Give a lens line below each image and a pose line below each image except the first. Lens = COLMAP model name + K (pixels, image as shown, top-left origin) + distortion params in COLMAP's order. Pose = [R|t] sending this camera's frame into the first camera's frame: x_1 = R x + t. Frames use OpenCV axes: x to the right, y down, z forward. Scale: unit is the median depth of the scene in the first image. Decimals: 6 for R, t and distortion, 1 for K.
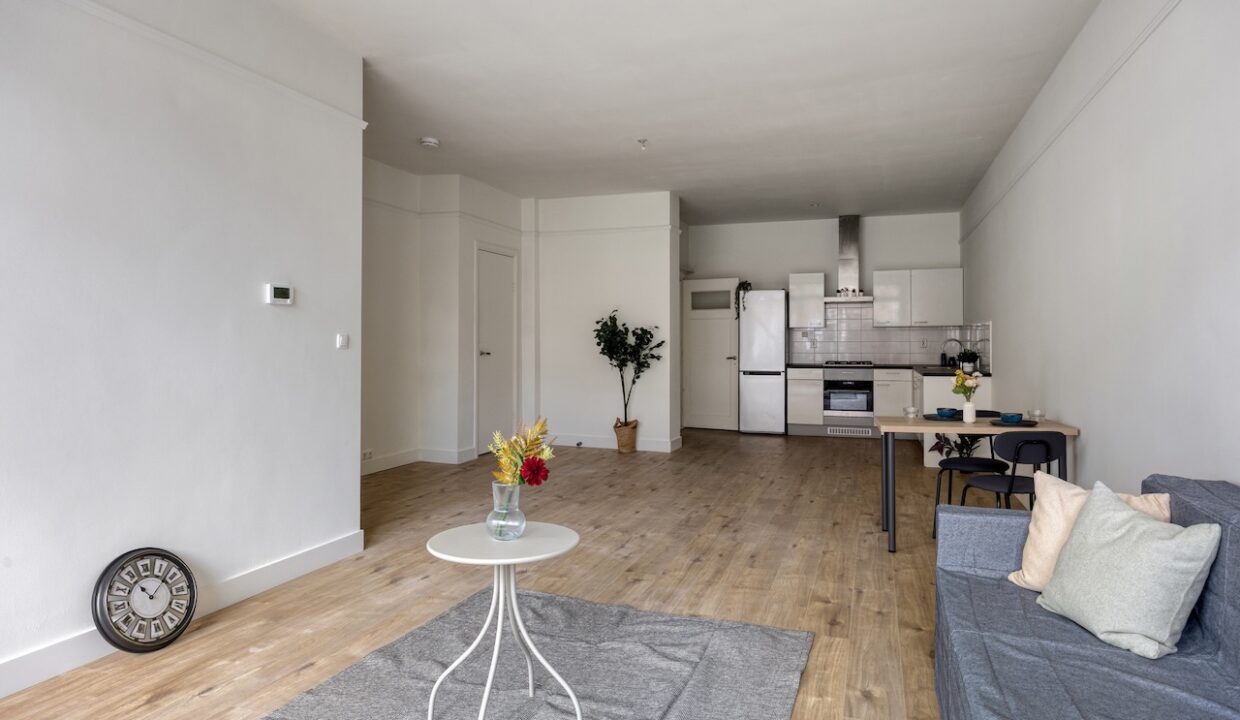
lens RADIAL K [[708.7, 0, 626.2], [0, 708.7, 342.9], [0, 0, 1]] dist [-0.003243, -0.001087]
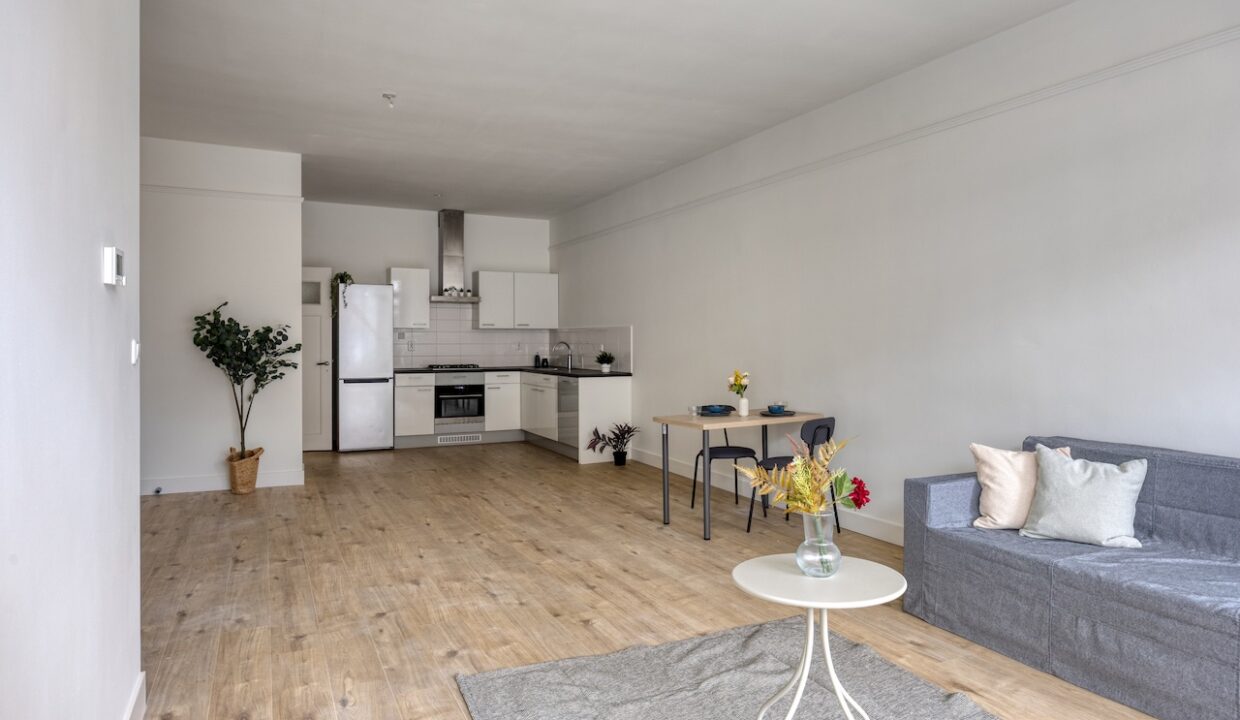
lens RADIAL K [[755.5, 0, 643.8], [0, 755.5, 340.8], [0, 0, 1]] dist [-0.006132, 0.003597]
pose [[0.689981, 0.002297, 0.723824, -0.280470], [-0.000319, 0.999996, -0.002870, -0.003669], [-0.723827, 0.001749, 0.689979, 0.140722]]
